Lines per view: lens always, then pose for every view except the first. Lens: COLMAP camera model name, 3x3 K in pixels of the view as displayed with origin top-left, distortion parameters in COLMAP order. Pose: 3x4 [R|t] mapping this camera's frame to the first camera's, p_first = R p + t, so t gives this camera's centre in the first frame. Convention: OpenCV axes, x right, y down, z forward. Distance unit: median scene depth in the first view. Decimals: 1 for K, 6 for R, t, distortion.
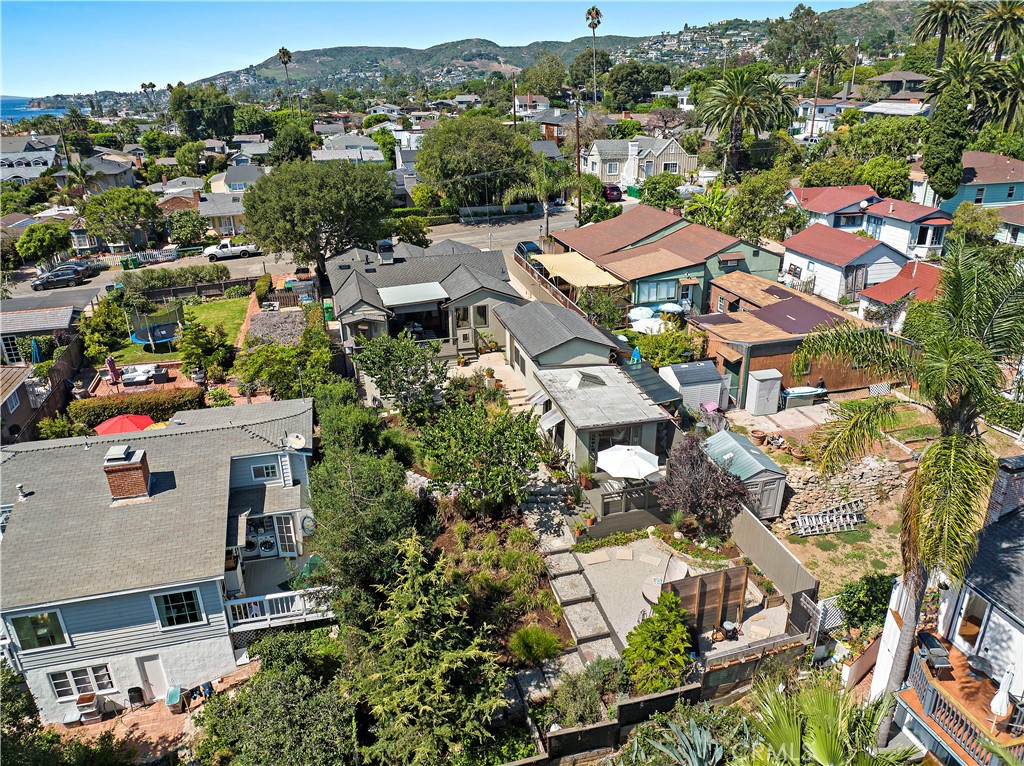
lens RADIAL K [[723.3, 0, 517.0], [0, 723.3, 382.5], [0, 0, 1]] dist [-0.050504, 0.021653]
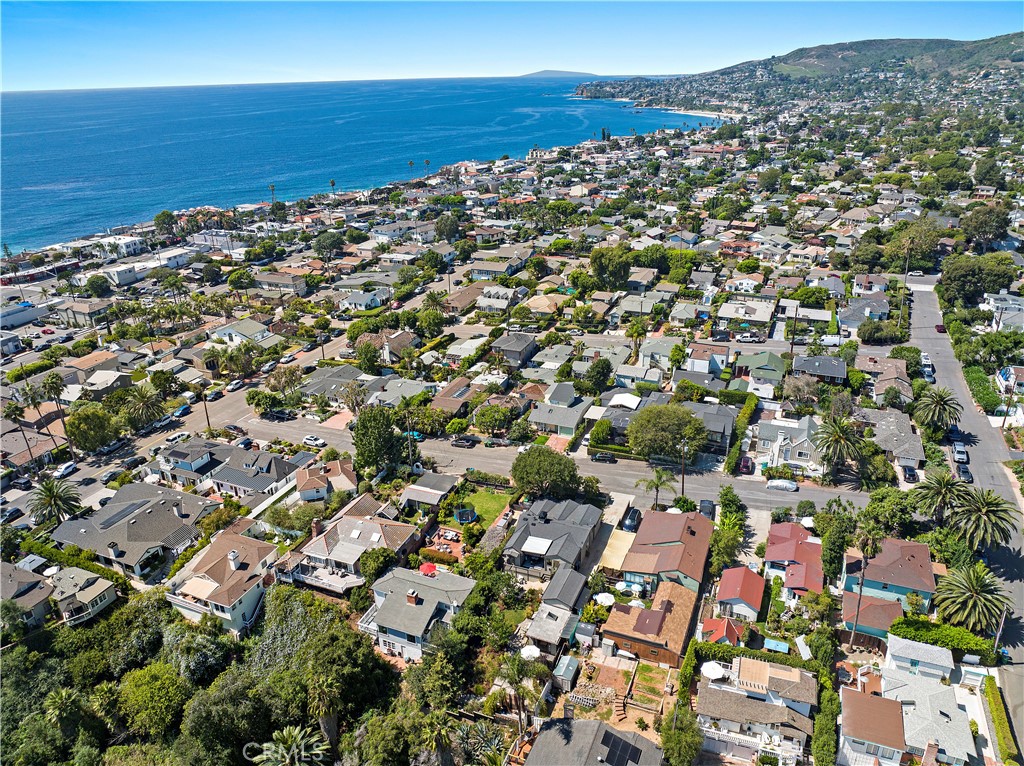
lens RADIAL K [[723.3, 0, 517.0], [0, 723.3, 382.5], [0, 0, 1]] dist [-0.050504, 0.021653]
pose [[0.794994, 0.239934, -0.557150, 0.748208], [-0.226901, 0.969400, 0.093704, -0.626596], [0.562584, 0.051924, 0.825108, -0.807887]]
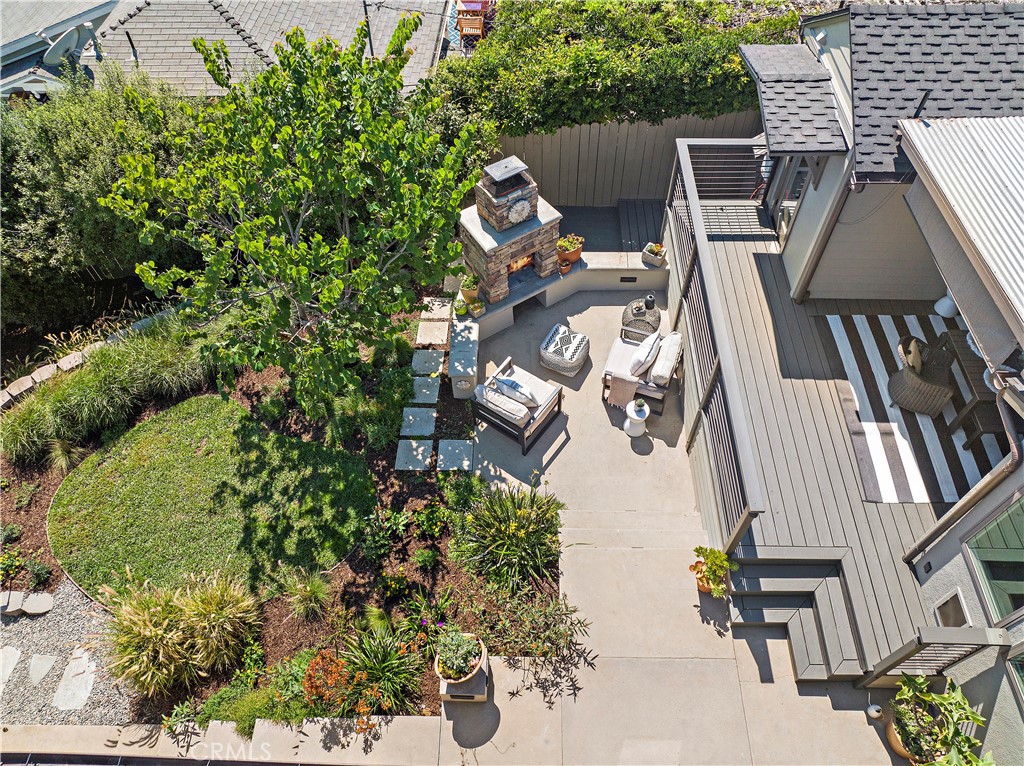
lens RADIAL K [[723.3, 0, 517.0], [0, 723.3, 382.5], [0, 0, 1]] dist [-0.050504, 0.021653]
pose [[-0.271826, 0.788345, -0.551927, 0.001550], [-0.354859, 0.450996, 0.818949, -0.128042], [0.894531, 0.418468, 0.157159, 0.603547]]
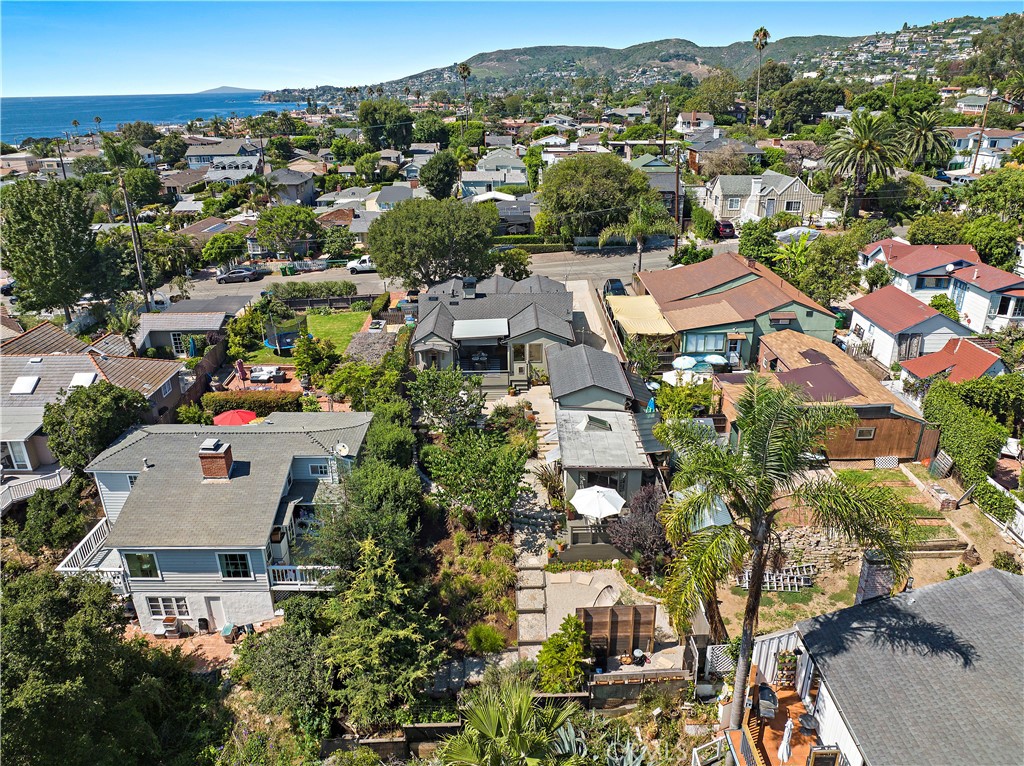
lens RADIAL K [[723.3, 0, 517.0], [0, 723.3, 382.5], [0, 0, 1]] dist [-0.050504, 0.021653]
pose [[0.968576, 0.100109, -0.227679, 0.128957], [-0.099728, 0.994927, 0.013211, -0.040091], [0.227846, 0.009910, 0.973647, -0.081374]]
